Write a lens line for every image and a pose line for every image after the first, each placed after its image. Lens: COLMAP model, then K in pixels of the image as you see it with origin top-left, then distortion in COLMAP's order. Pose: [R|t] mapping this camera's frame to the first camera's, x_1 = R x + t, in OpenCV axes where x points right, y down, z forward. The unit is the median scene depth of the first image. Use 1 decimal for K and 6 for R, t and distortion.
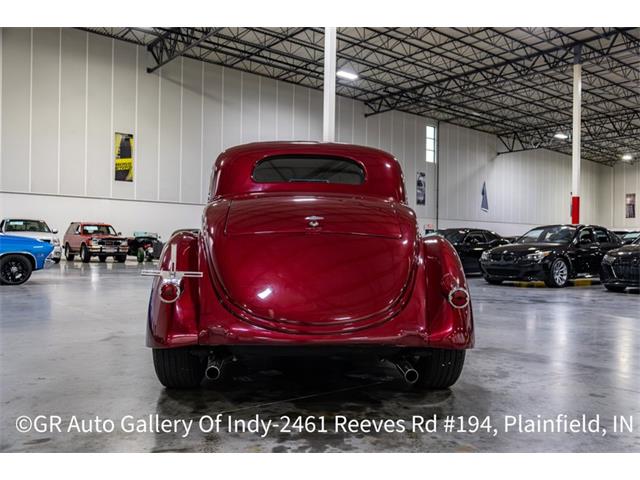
lens RADIAL K [[572.1, 0, 323.2], [0, 572.1, 241.1], [0, 0, 1]] dist [-0.002773, -0.000010]
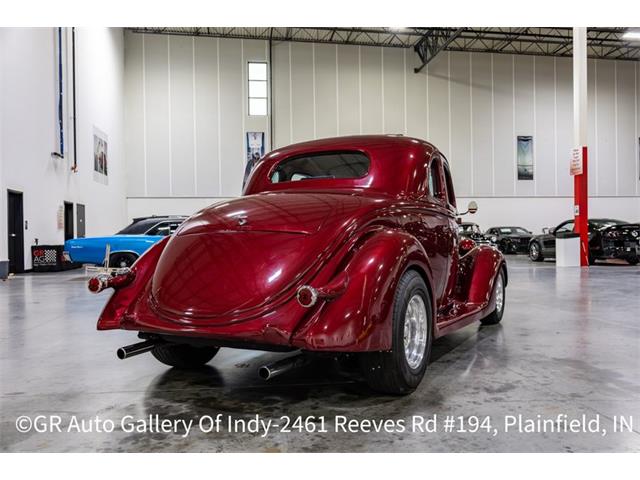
lens RADIAL K [[572.1, 0, 323.2], [0, 572.1, 241.1], [0, 0, 1]] dist [-0.002773, -0.000010]
pose [[0.860633, -0.020805, -0.508801, 0.069815], [0.027182, 0.999617, 0.005103, 0.000304], [0.508500, -0.018222, 0.860869, 0.018339]]
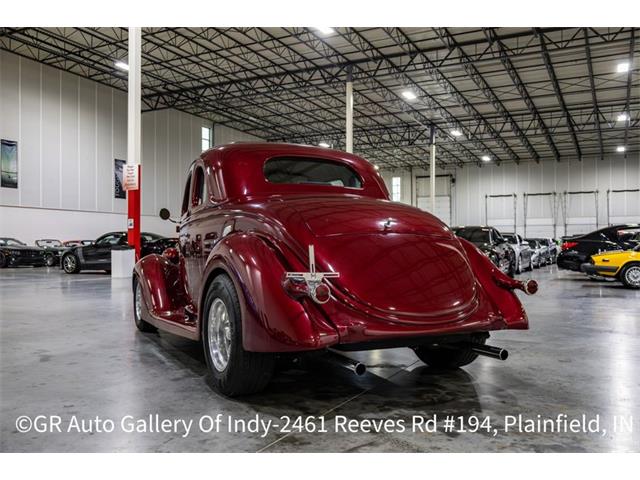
lens RADIAL K [[572.1, 0, 323.2], [0, 572.1, 241.1], [0, 0, 1]] dist [-0.002773, -0.000010]
pose [[0.909323, -0.010264, 0.415965, -0.062026], [0.011025, 0.999939, 0.000572, -0.000258], [-0.415946, 0.004066, 0.909380, 0.007808]]
